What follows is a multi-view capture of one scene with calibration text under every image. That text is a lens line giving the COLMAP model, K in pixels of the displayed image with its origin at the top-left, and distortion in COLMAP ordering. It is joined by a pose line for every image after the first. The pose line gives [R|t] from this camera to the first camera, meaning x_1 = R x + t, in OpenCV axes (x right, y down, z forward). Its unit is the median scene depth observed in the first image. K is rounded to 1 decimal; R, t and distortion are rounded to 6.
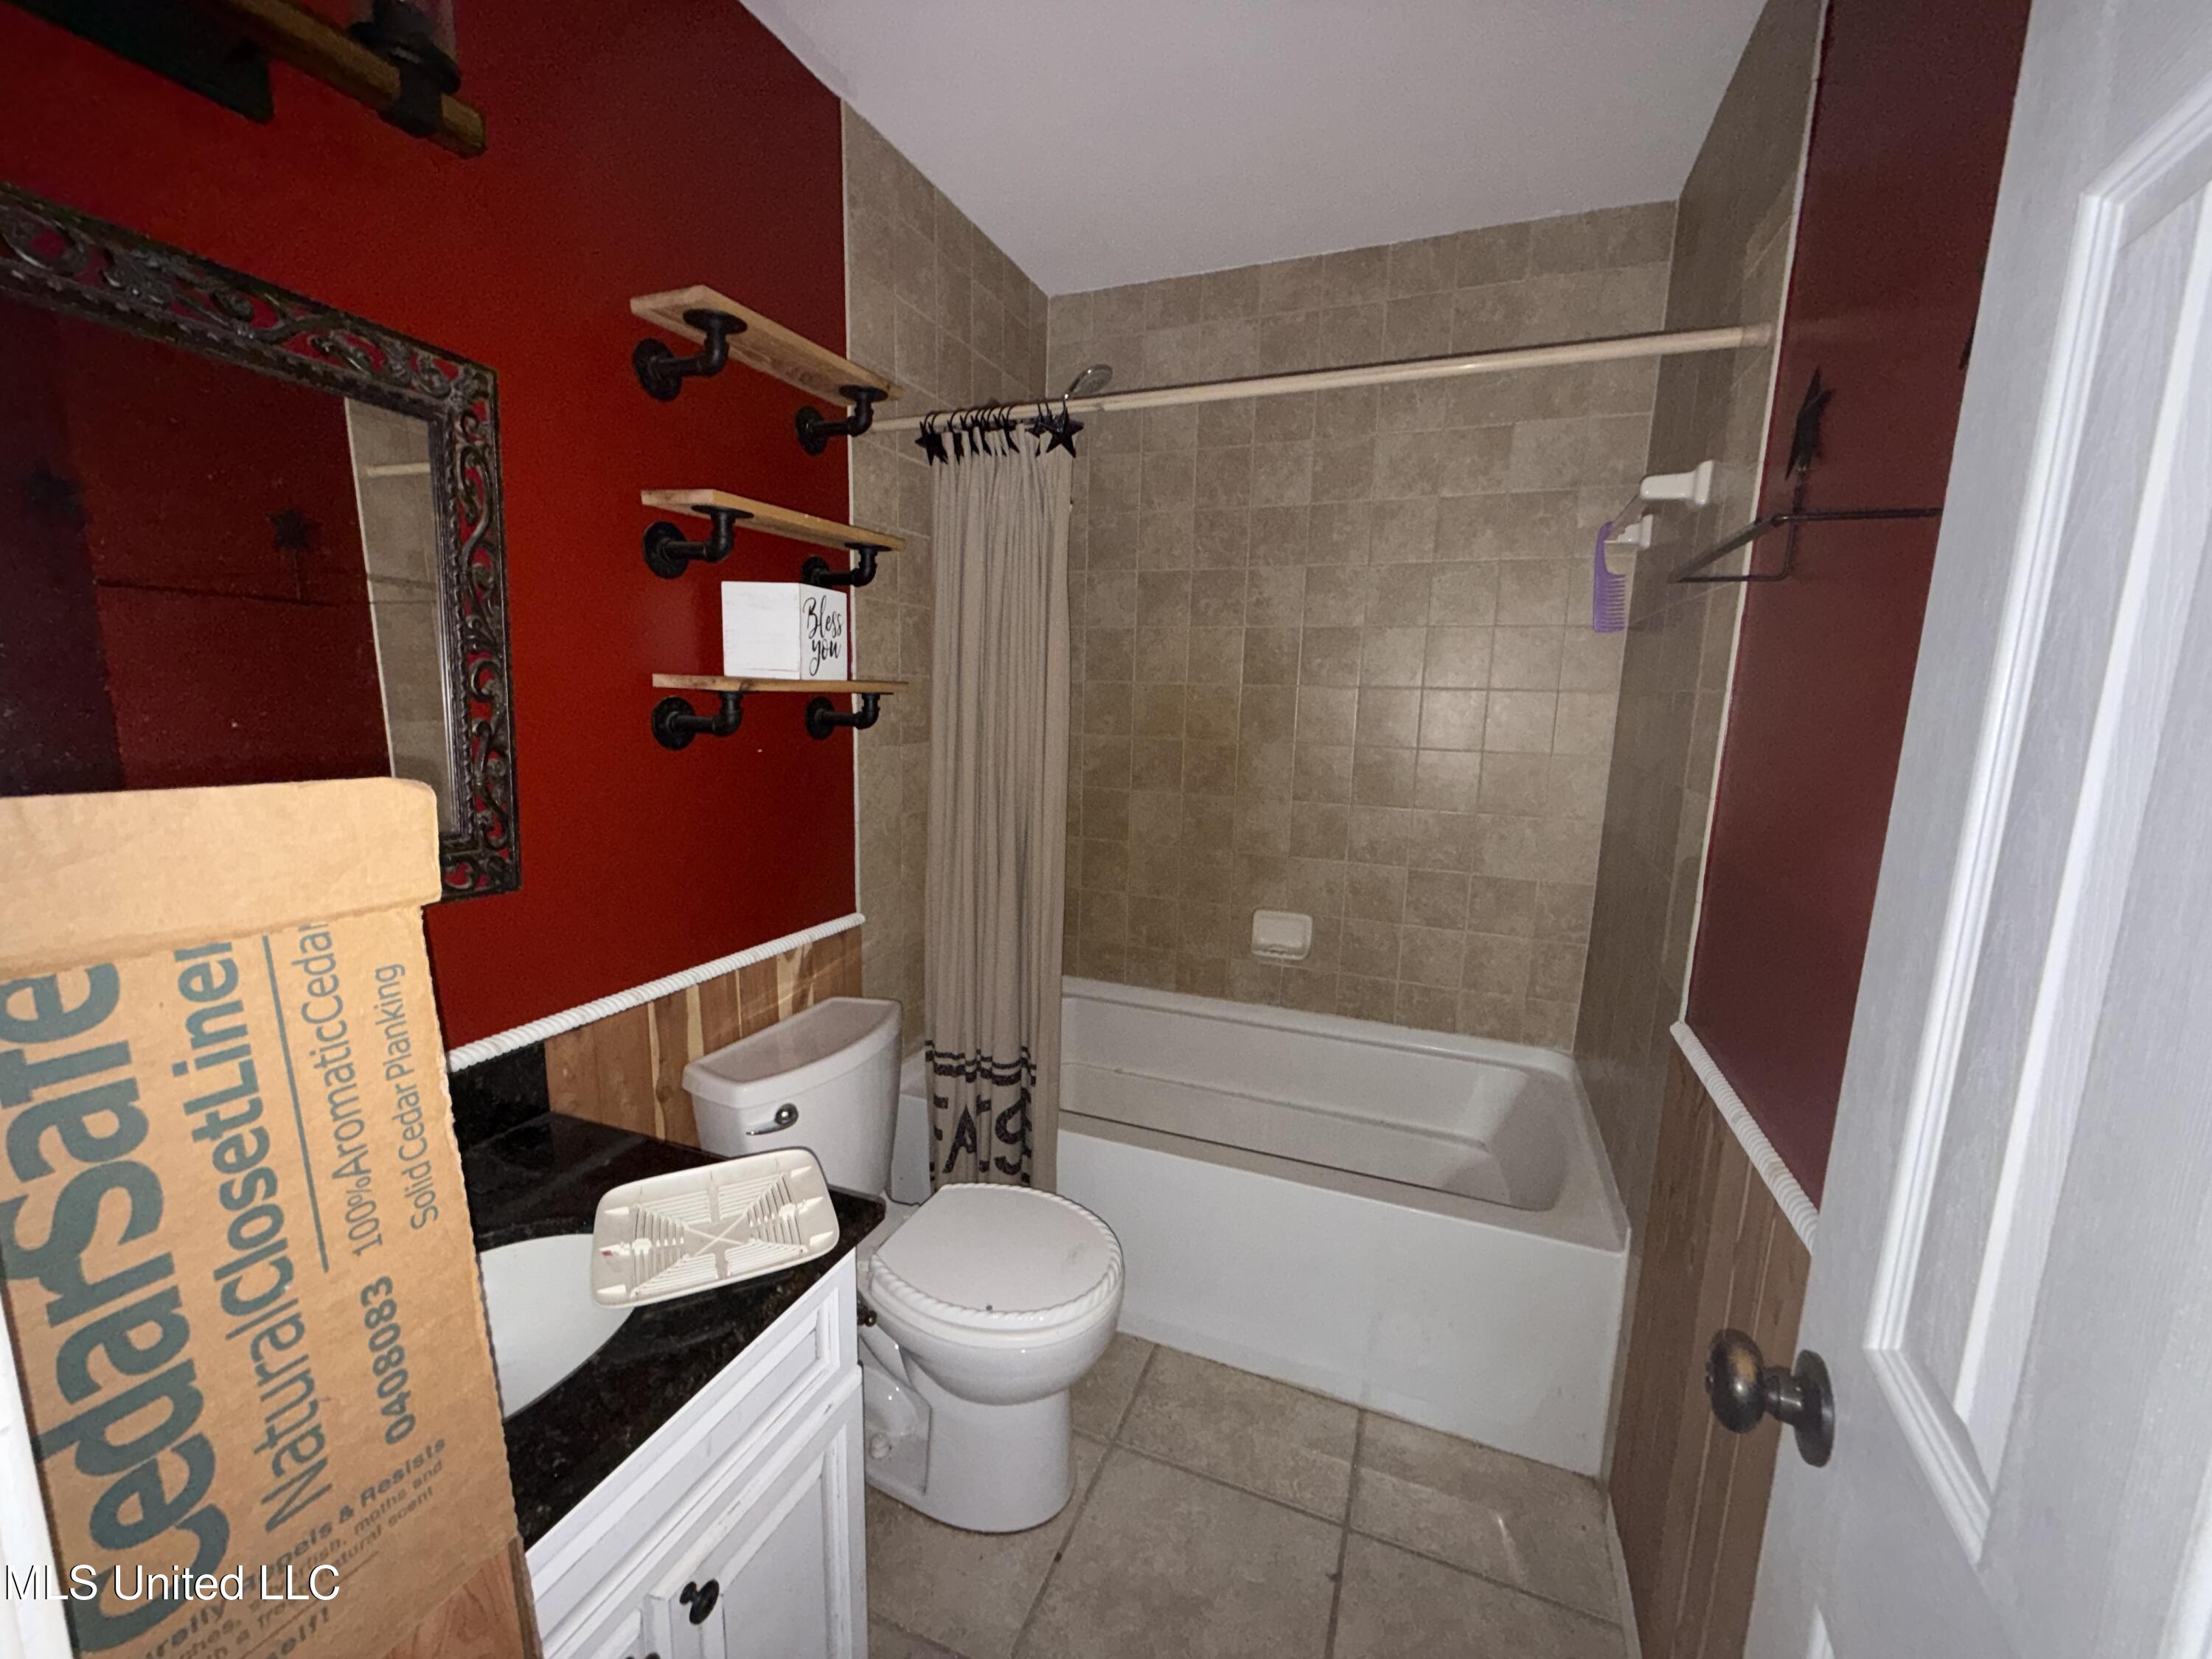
lens RADIAL K [[877.5, 0, 1107.6], [0, 877.5, 827.4], [0, 0, 1]] dist [-0.001131, 0.000895]
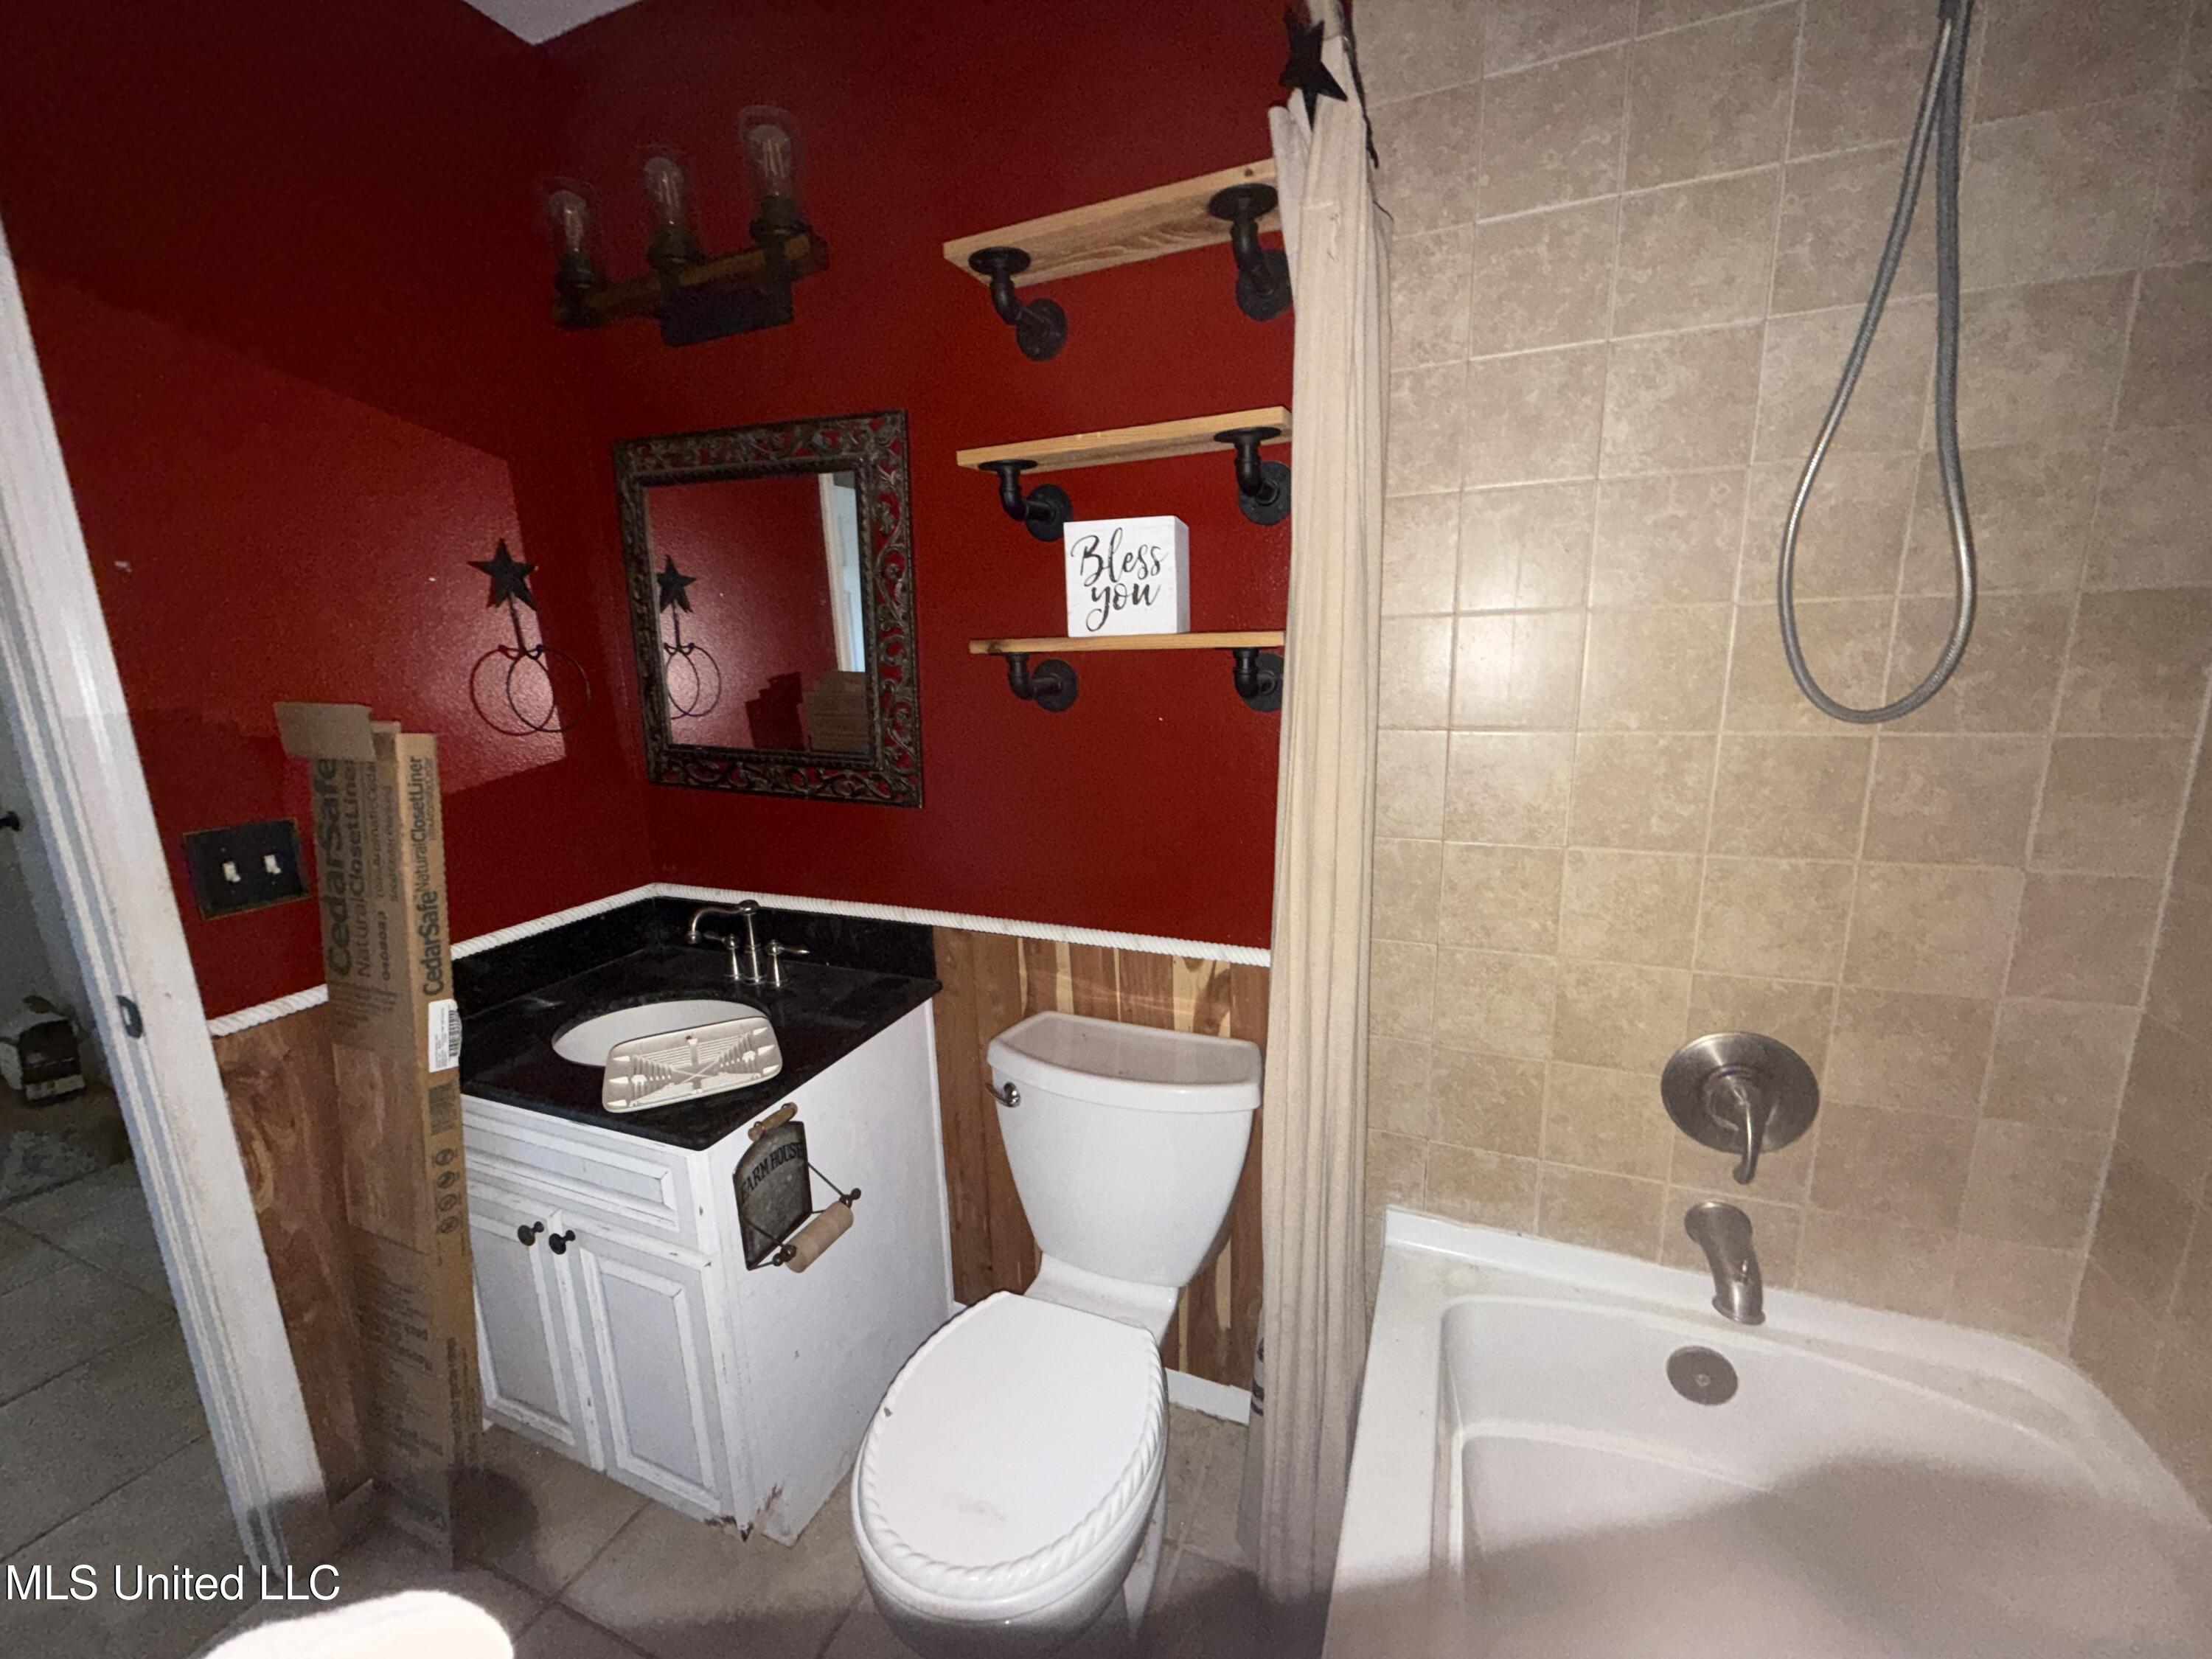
lens RADIAL K [[877.5, 0, 1105.3], [0, 877.5, 840.9], [0, 0, 1]] dist [-0.001131, 0.000895]
pose [[-0.018967, 0.191084, -0.981391, 0.514380], [-0.129303, 0.972855, 0.191921, -0.139522], [0.991424, 0.130537, 0.006255, 1.023251]]
